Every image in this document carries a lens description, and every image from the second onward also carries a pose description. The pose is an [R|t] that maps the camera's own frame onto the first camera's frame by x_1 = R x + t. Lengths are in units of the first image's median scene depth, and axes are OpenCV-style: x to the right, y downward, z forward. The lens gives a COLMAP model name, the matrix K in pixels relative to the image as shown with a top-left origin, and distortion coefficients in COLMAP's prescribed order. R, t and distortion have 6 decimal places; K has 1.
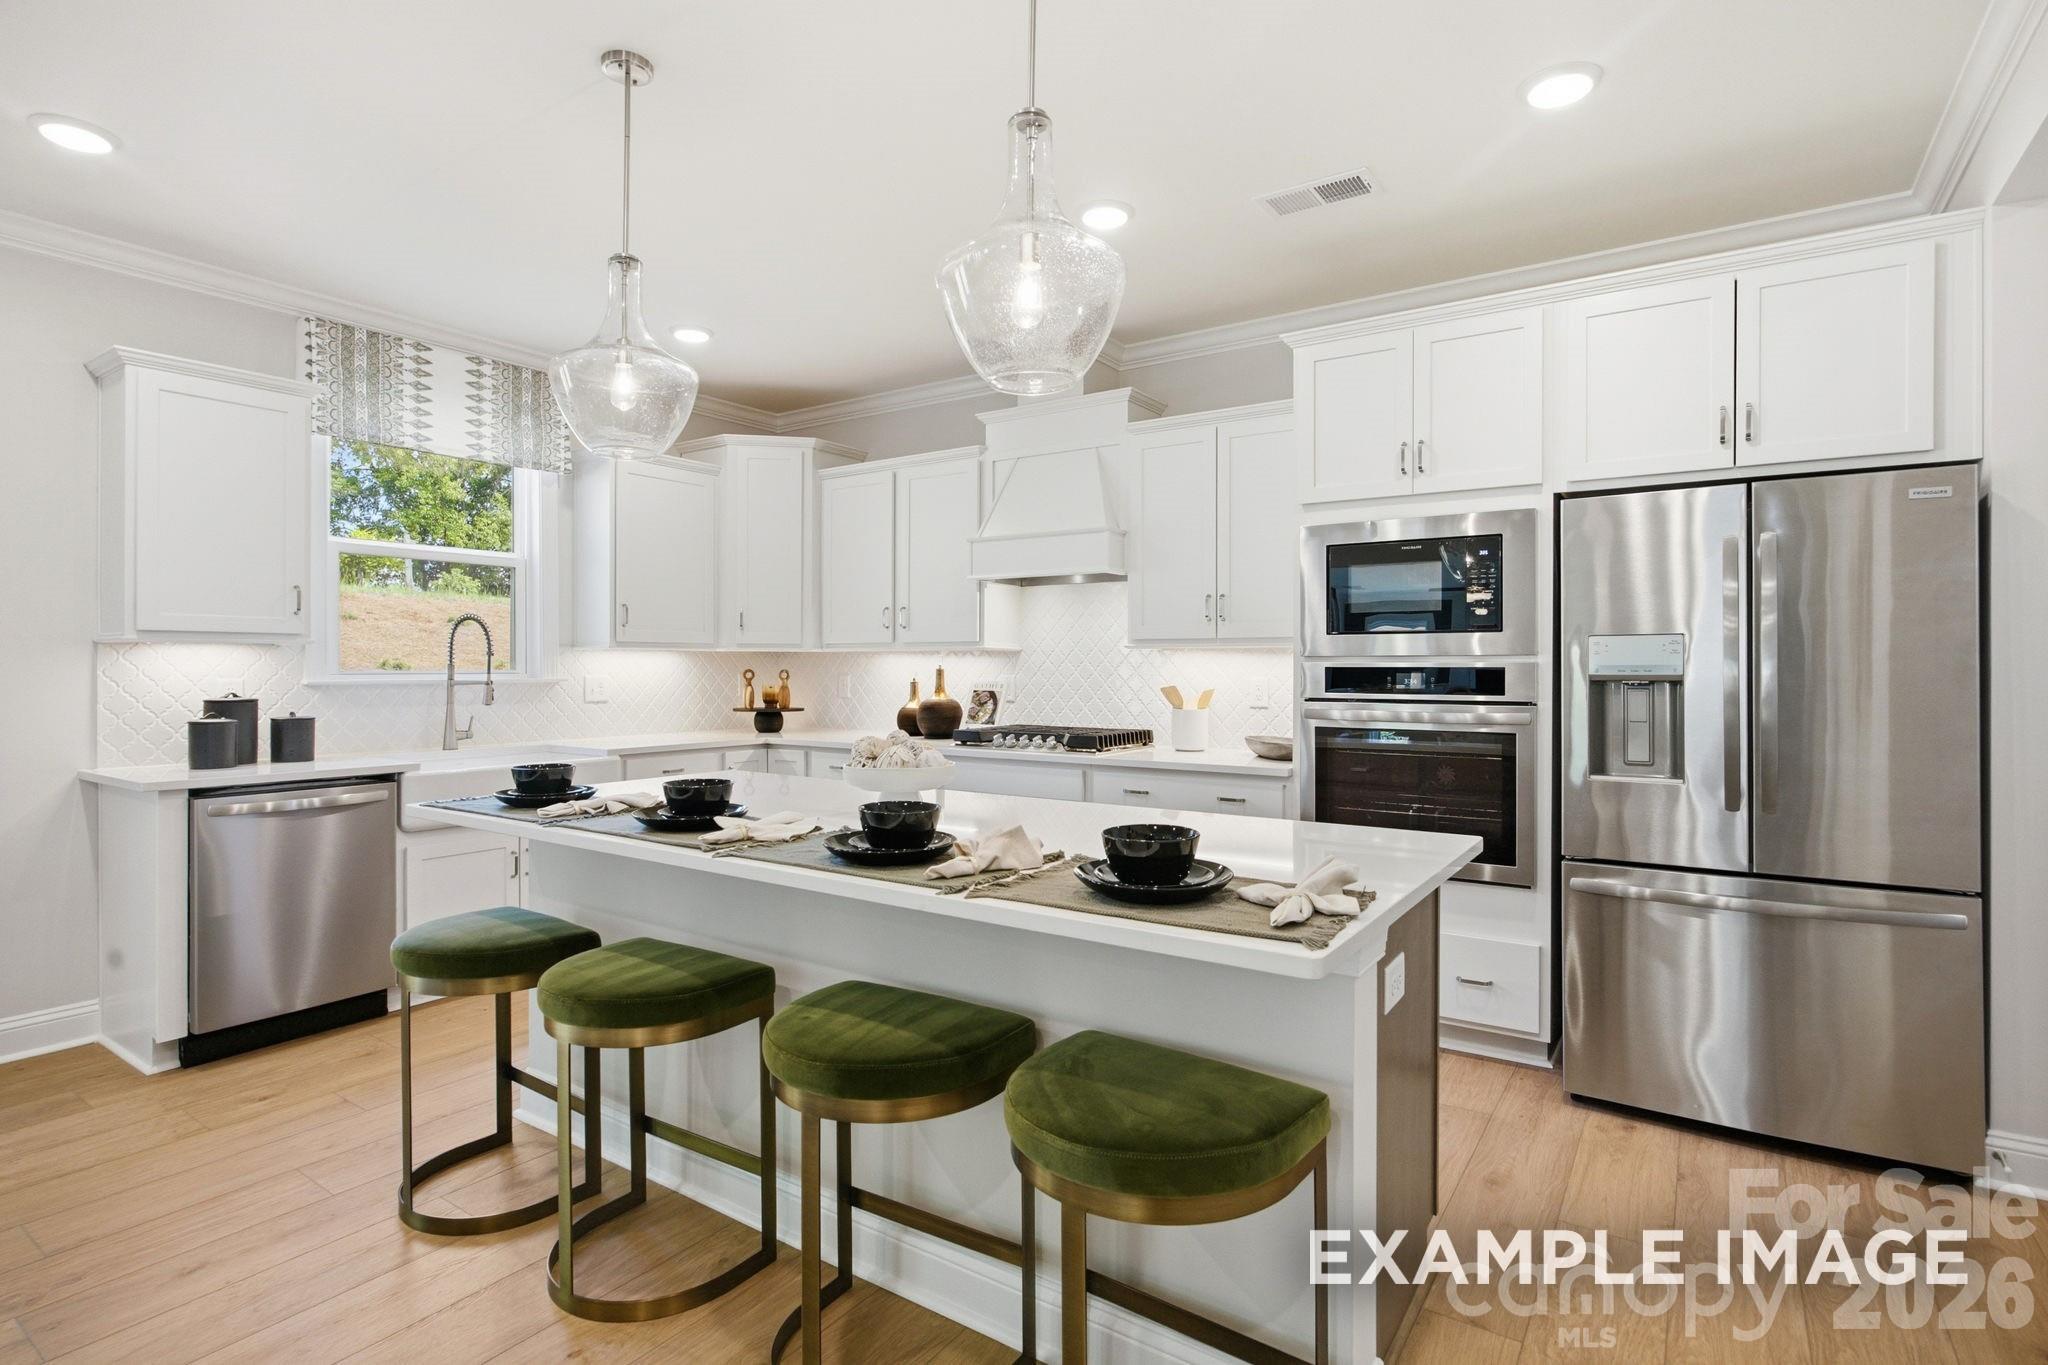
lens RADIAL K [[1007.2, 0, 1025.7], [0, 1007.2, 667.8], [0, 0, 1]] dist [-0.008676, 0.003063]
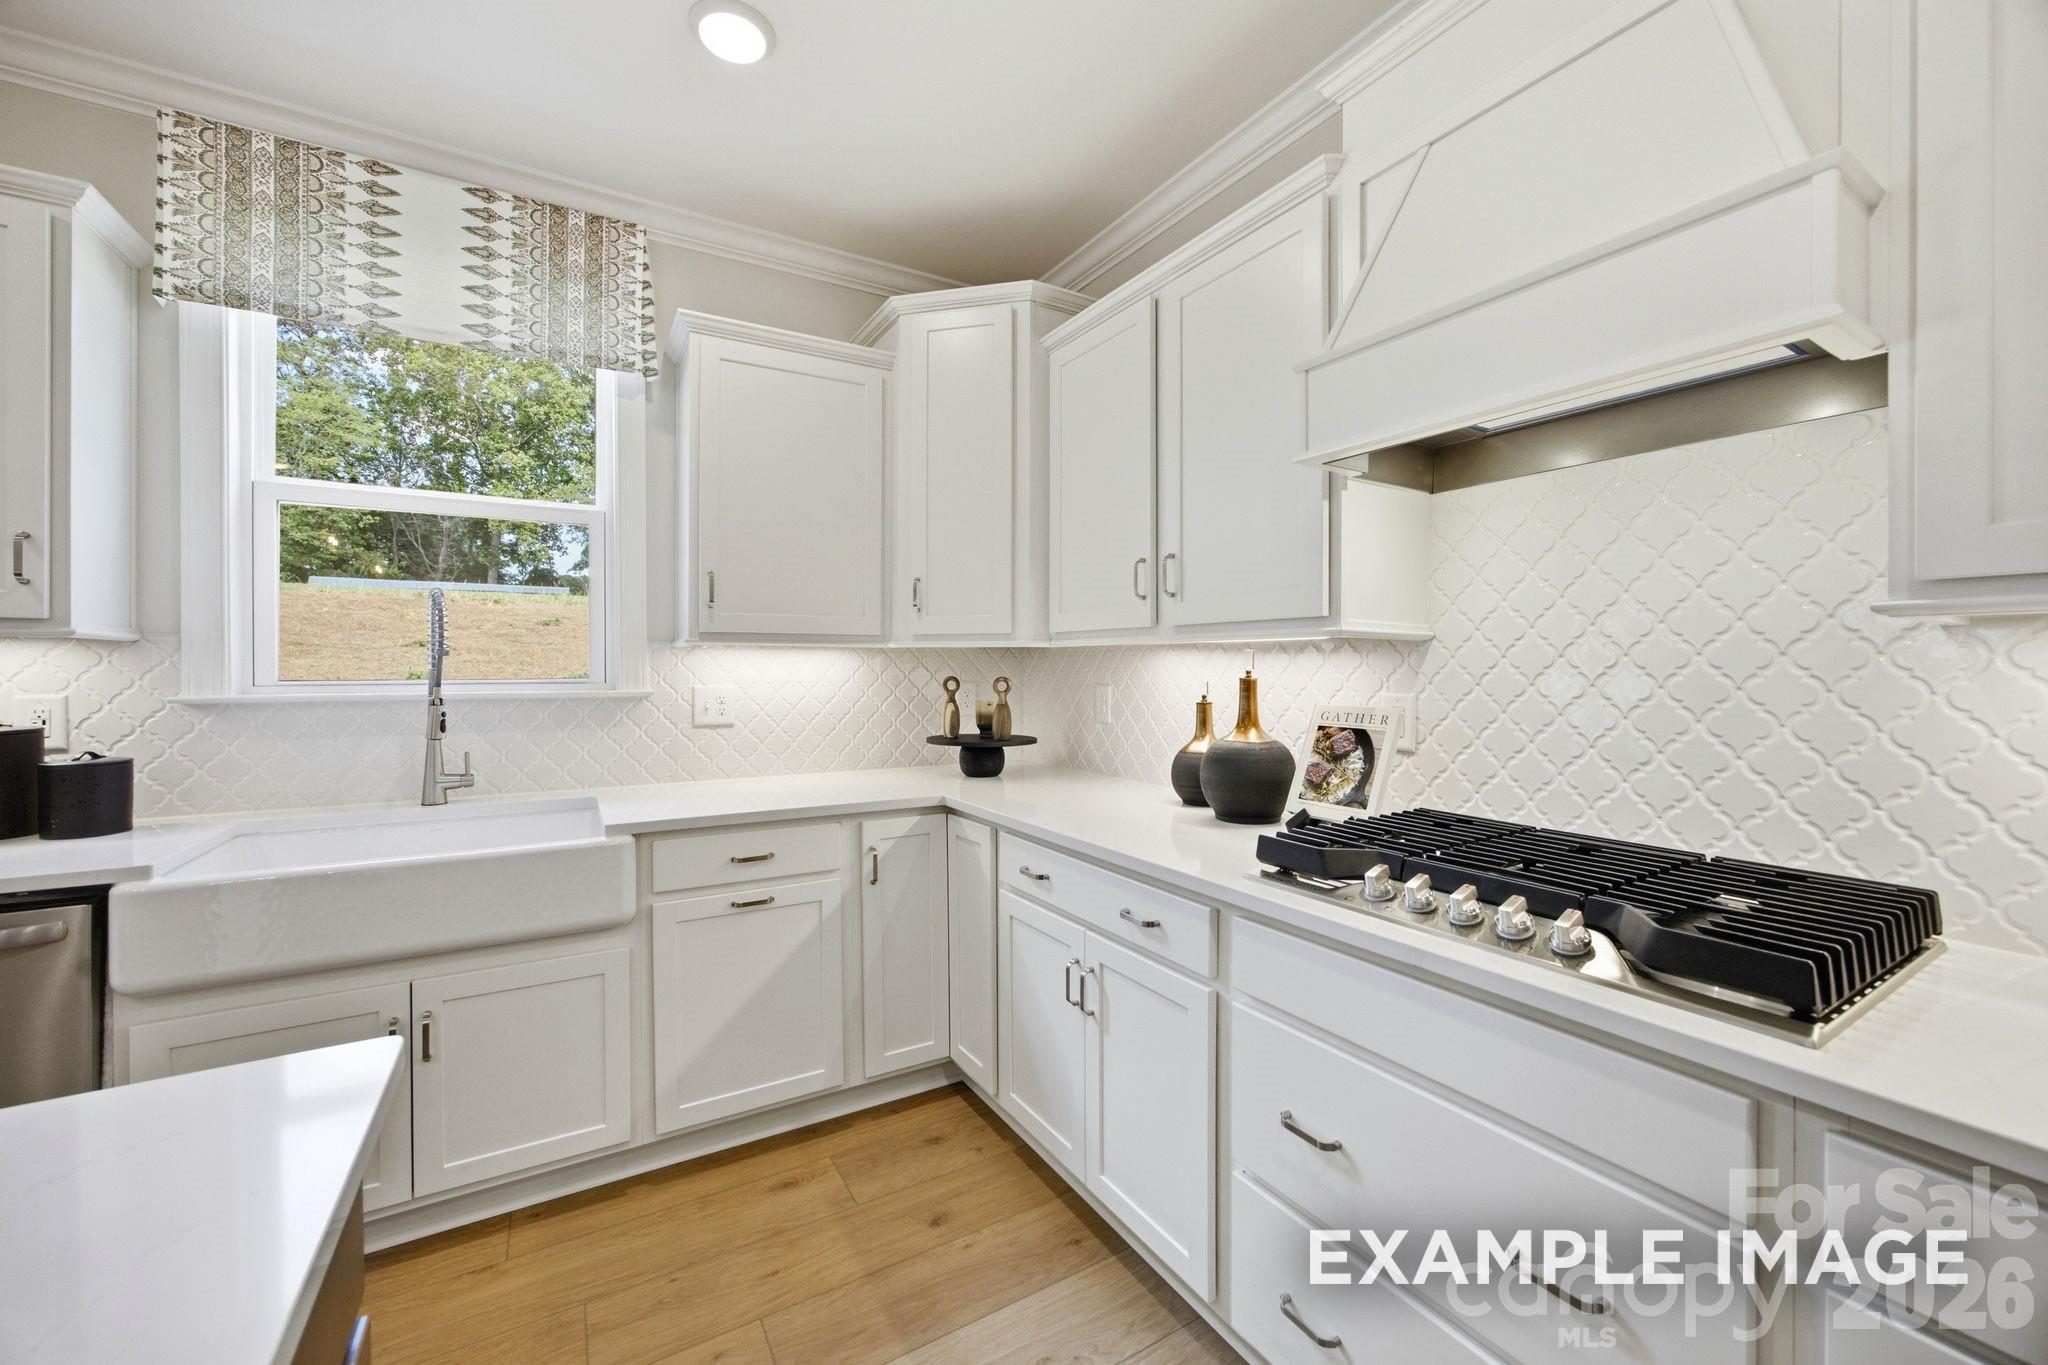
lens RADIAL K [[795.1, 0, 1028.5], [0, 795.1, 669.3], [0, 0, 1]] dist [-0.018352, 0.005193]
pose [[0.909078, 0.000193, -0.416626, -0.024967], [0.000441, 0.999999, 0.001425, -0.004705], [0.416626, -0.001479, 0.909077, 0.727567]]
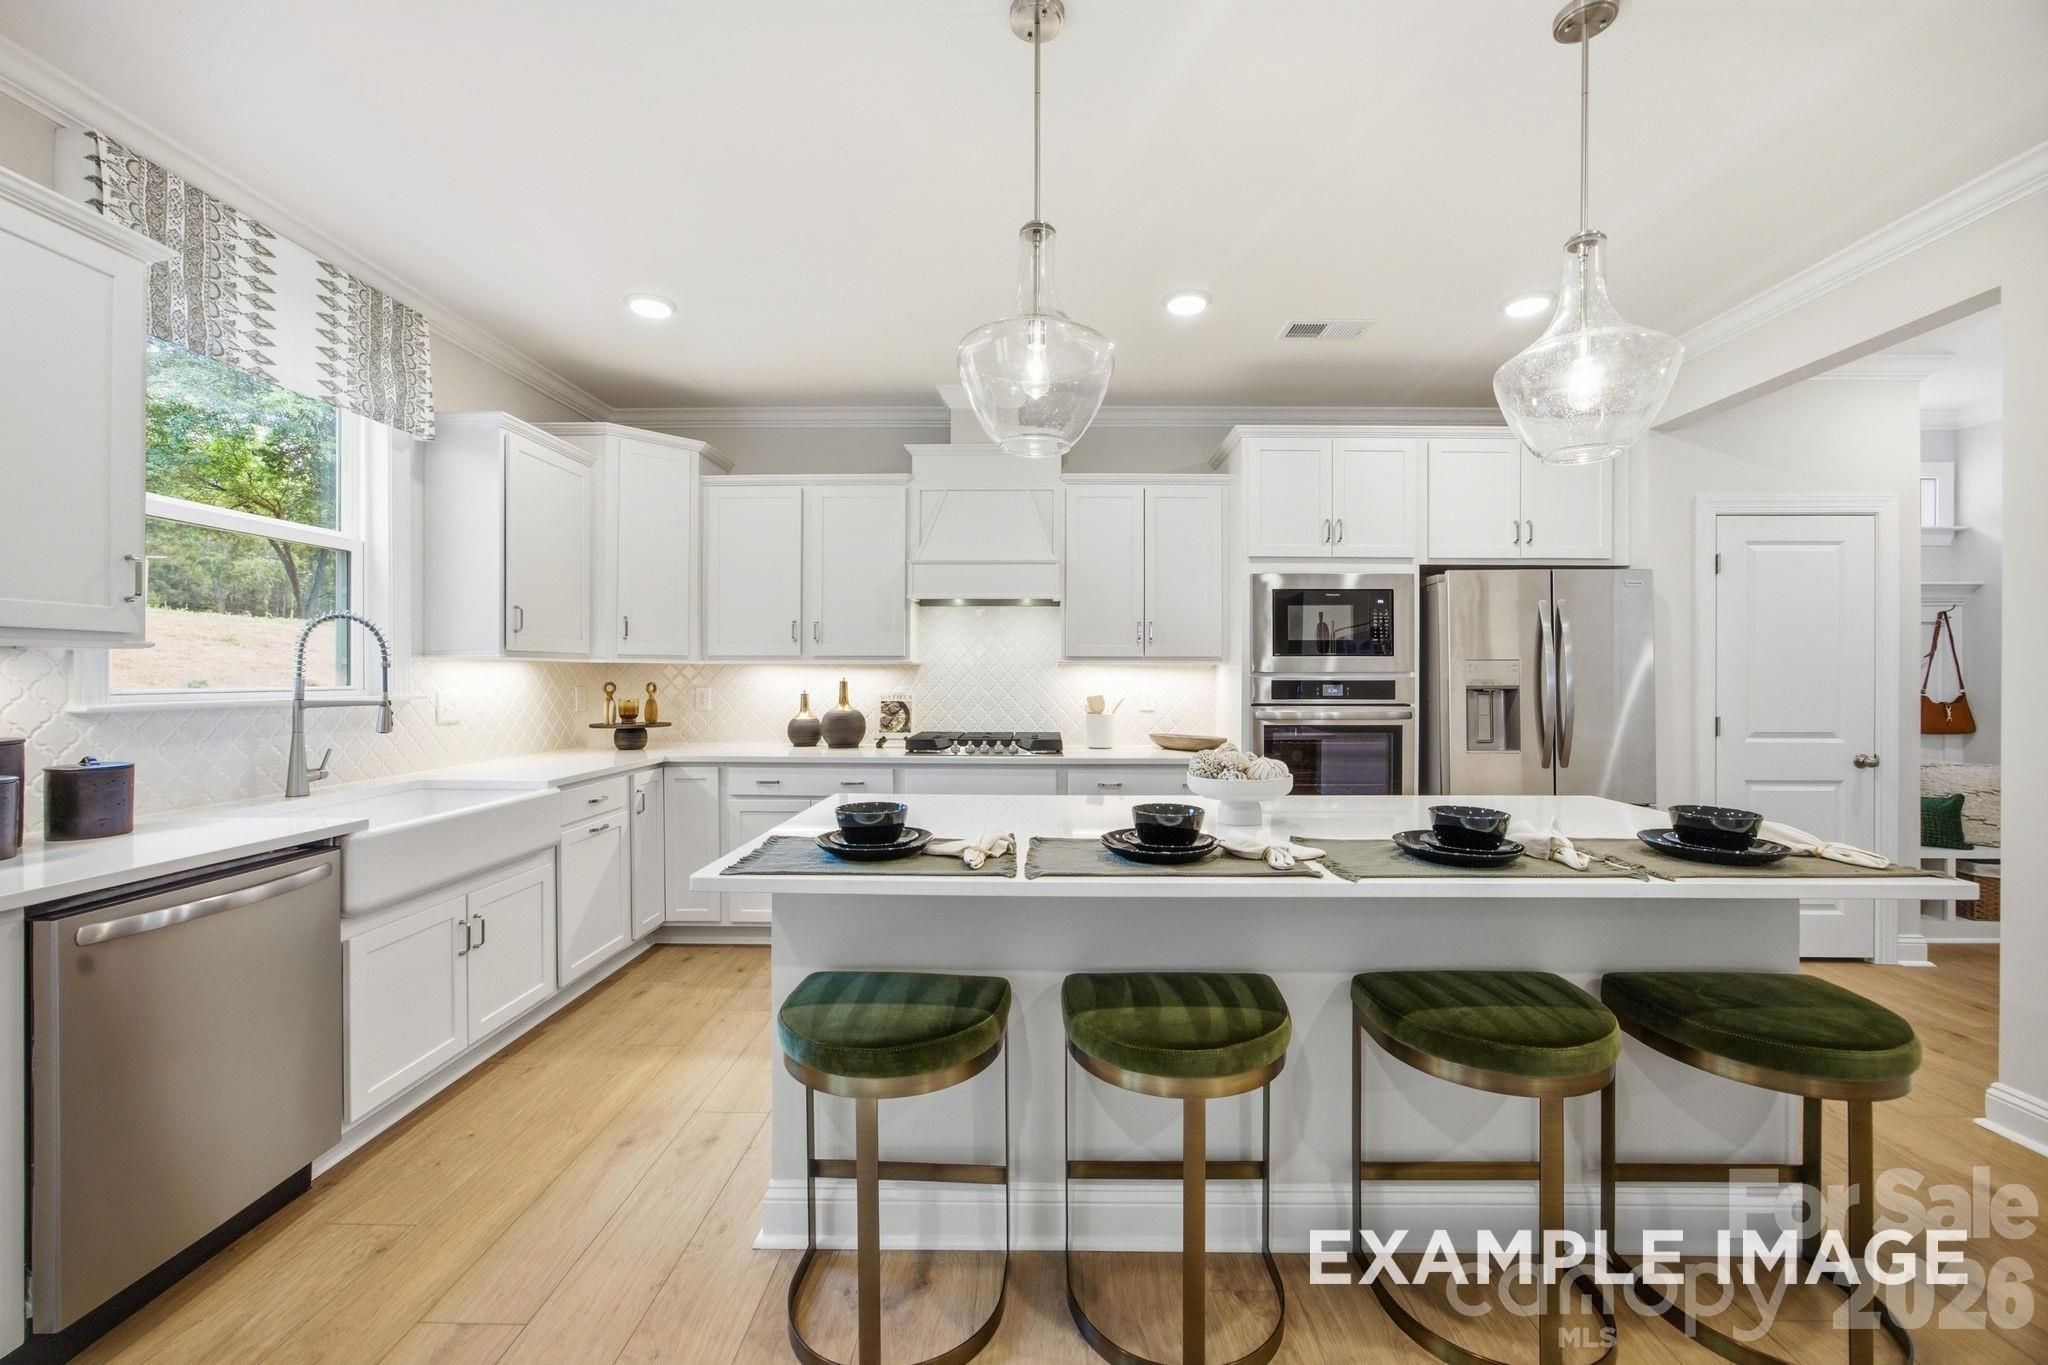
lens RADIAL K [[795.1, 0, 1027.1], [0, 795.1, 675.4], [0, 0, 1]] dist [-0.018352, 0.005193]
pose [[0.837315, -0.000222, 0.546721, -0.456169], [0.000066, 1.000000, 0.000305, -0.006207], [-0.546721, -0.000220, 0.837315, 0.245500]]
